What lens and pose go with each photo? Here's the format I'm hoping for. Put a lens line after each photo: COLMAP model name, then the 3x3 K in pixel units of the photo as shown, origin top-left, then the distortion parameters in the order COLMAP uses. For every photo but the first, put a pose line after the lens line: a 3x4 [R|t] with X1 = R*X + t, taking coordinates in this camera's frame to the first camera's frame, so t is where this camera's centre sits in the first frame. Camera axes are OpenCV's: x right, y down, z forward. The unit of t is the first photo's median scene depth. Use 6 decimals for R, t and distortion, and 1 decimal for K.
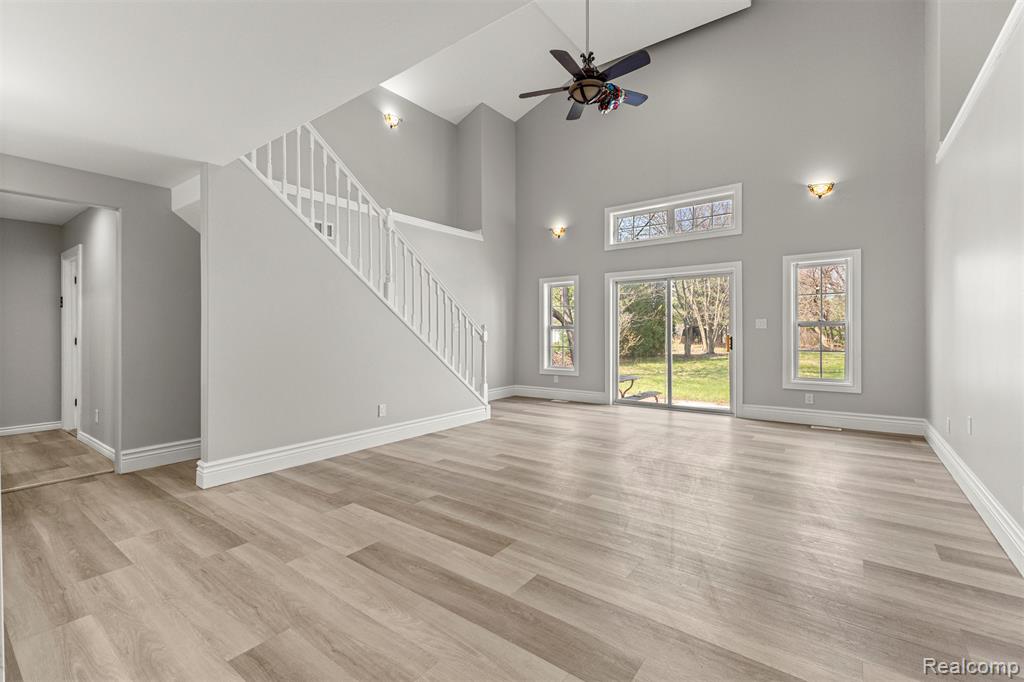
lens RADIAL K [[446.1, 0, 514.7], [0, 446.1, 329.6], [0, 0, 1]] dist [0.009077, -0.000139]
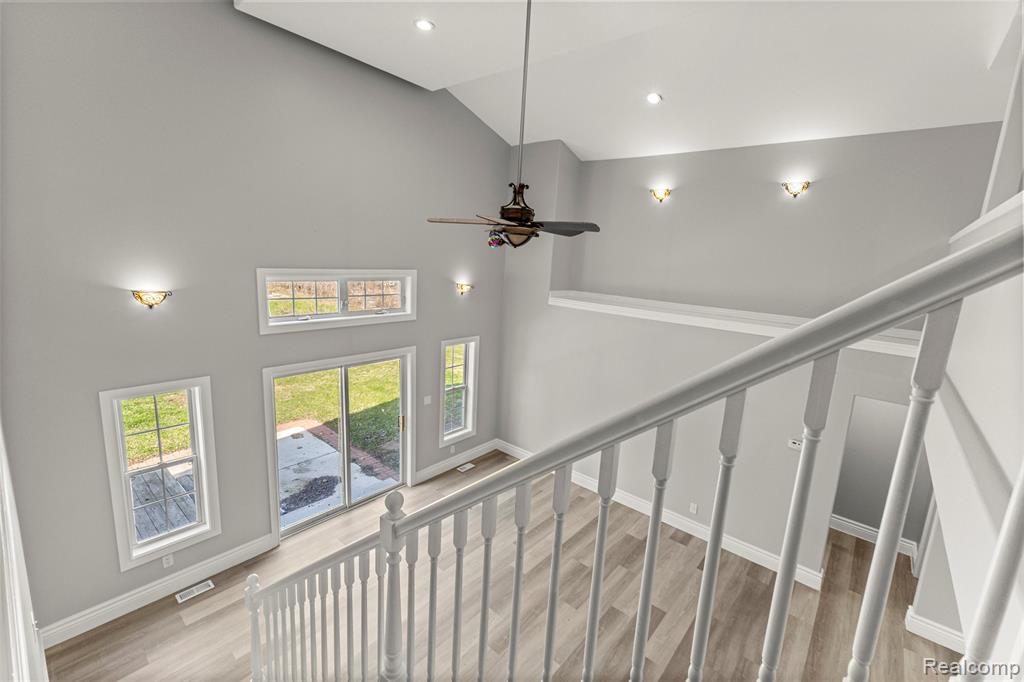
lens RADIAL K [[438.3, 0, 513.3], [0, 438.3, 338.5], [0, 0, 1]] dist [0.008182, -0.000094]
pose [[0.064751, -0.176252, 0.982213, -0.602306], [-0.058488, 0.981916, 0.180054, -0.464174], [-0.996186, -0.069106, 0.053272, 0.910597]]
